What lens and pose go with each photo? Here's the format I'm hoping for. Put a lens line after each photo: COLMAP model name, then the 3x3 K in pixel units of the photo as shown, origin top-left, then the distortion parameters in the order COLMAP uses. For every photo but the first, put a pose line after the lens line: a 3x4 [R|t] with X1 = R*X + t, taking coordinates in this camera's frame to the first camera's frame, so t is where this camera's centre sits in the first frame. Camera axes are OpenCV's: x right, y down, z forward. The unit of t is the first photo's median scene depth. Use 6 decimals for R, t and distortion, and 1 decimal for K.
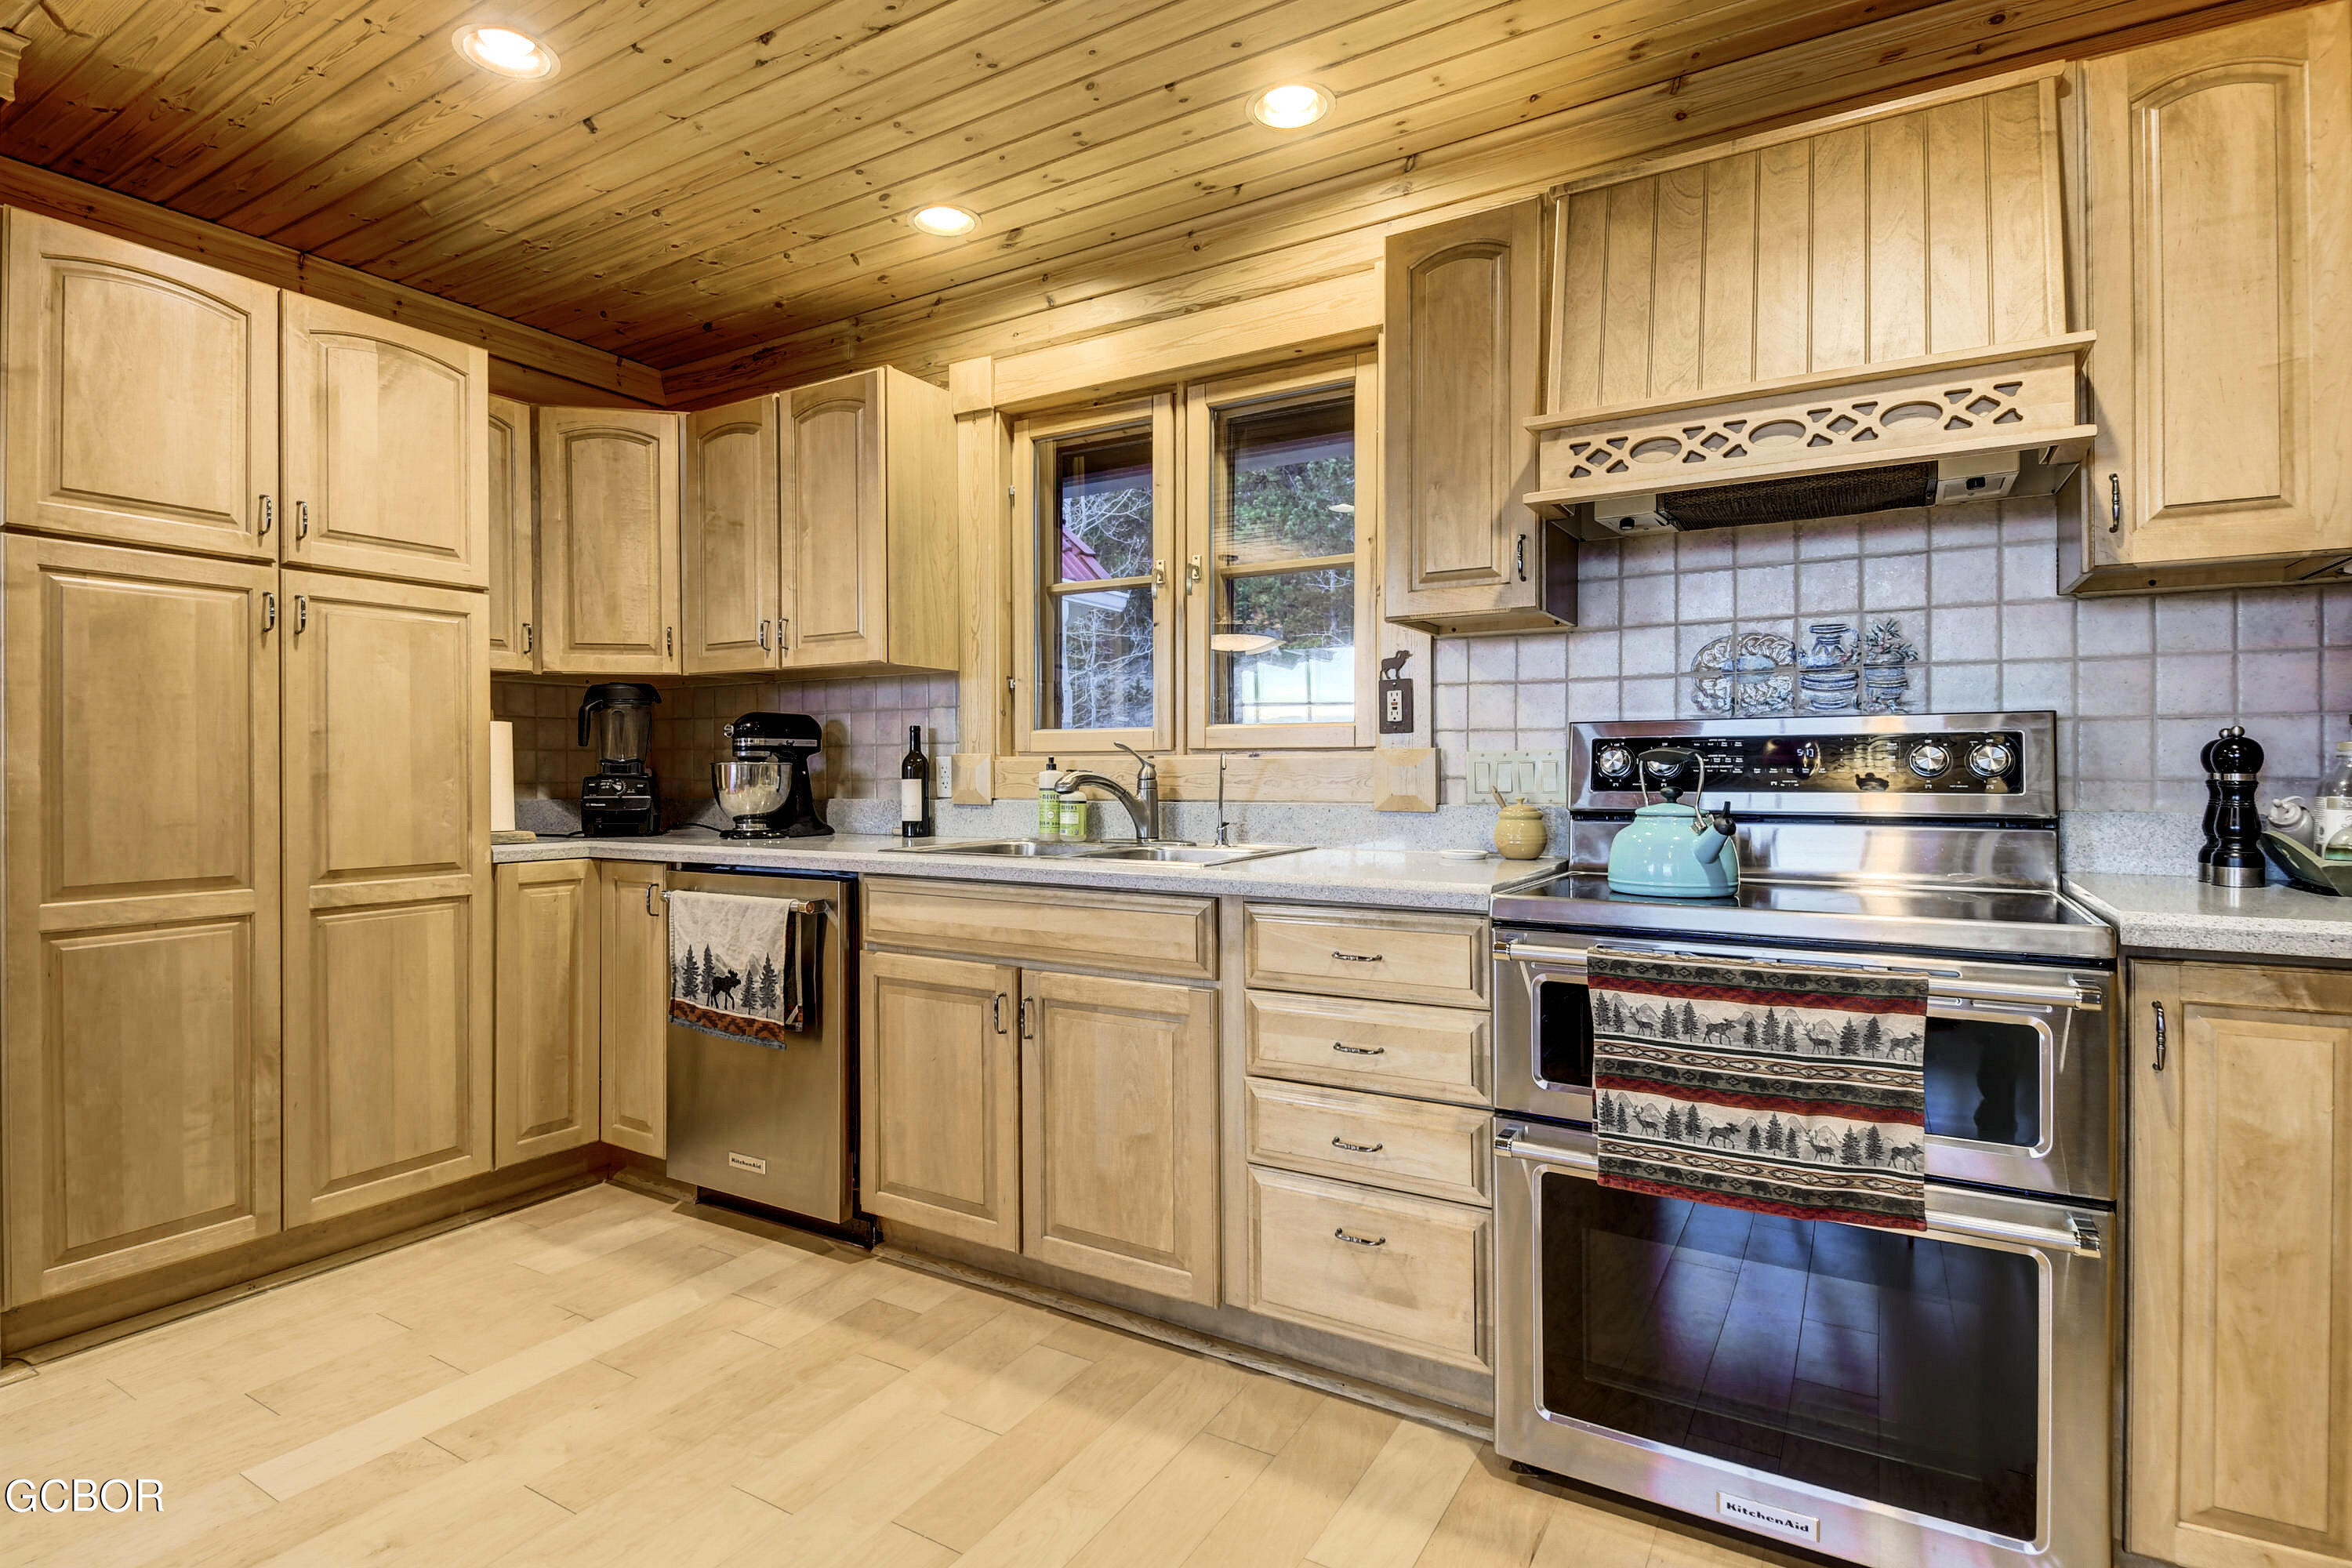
lens RADIAL K [[1214.3, 0, 1173.5], [0, 1214.3, 770.5], [0, 0, 1]] dist [-0.007158, -0.000314]
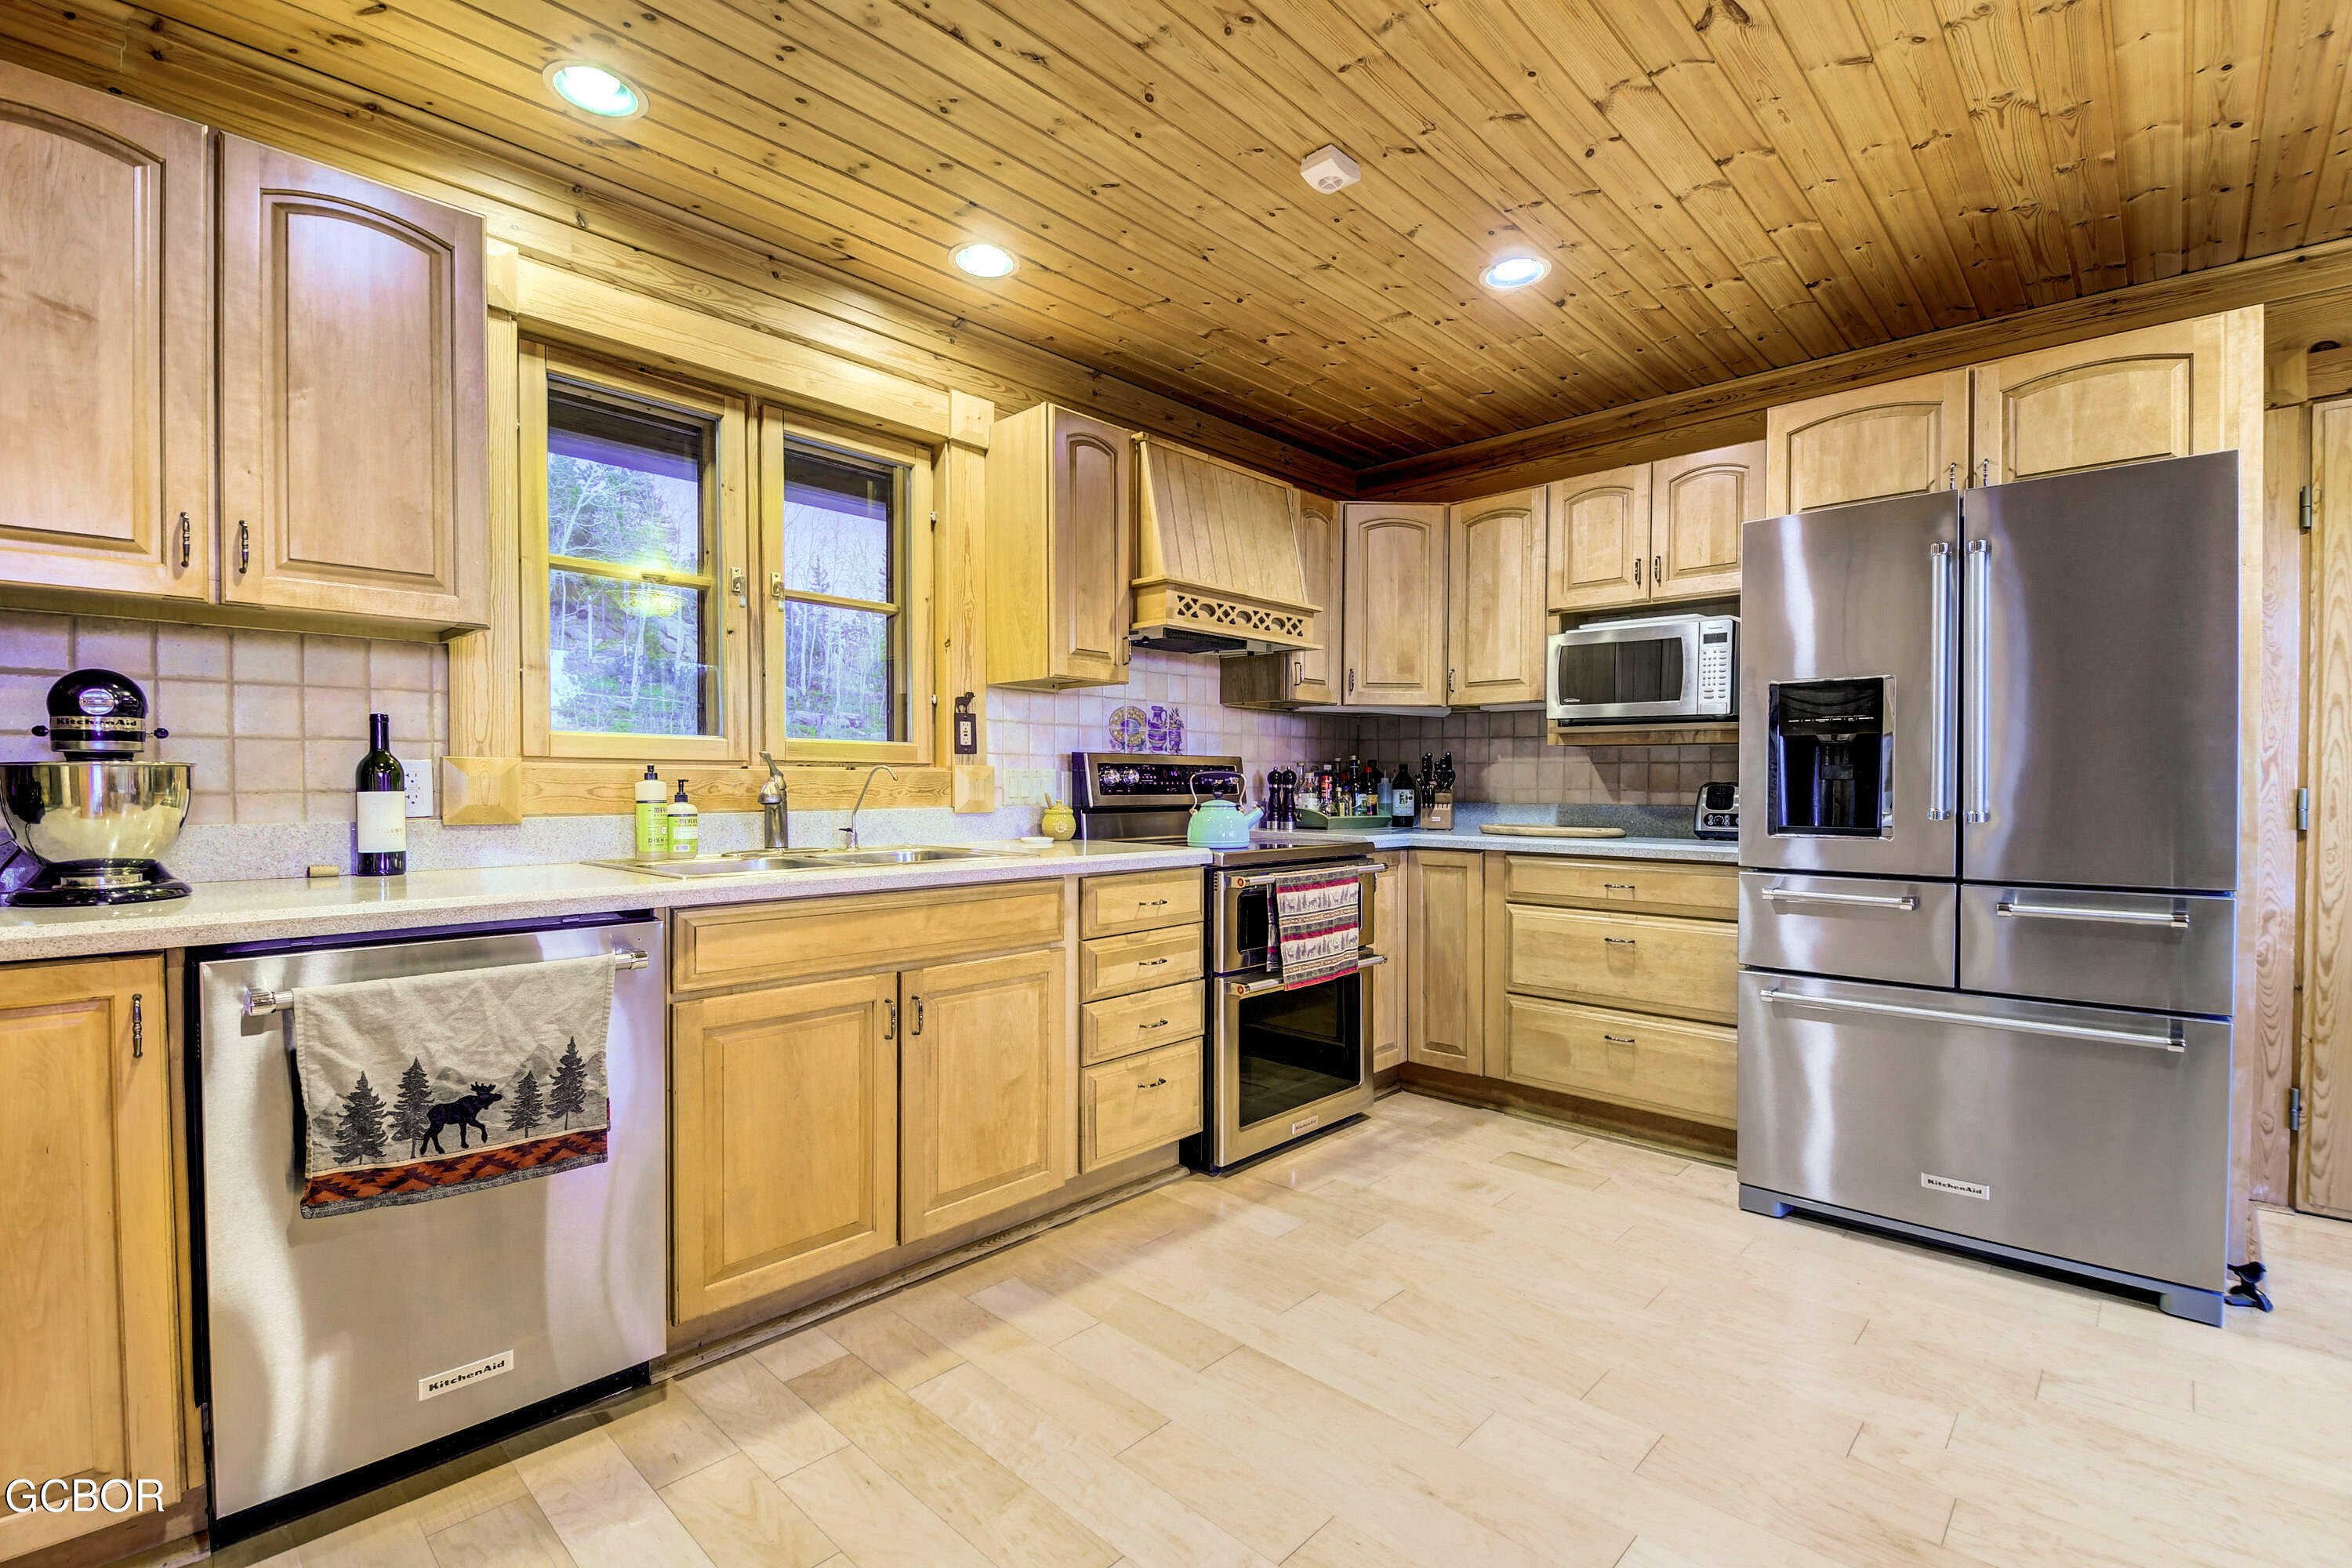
lens RADIAL K [[1048.6, 0, 1173.6], [0, 1048.6, 799.6], [0, 0, 1]] dist [-0.020860, -0.003156]
pose [[0.182520, -0.011411, 0.983136, -0.927521], [-0.002428, 0.999924, 0.012057, 0.004652], [-0.983199, -0.004588, 0.182478, 0.587249]]
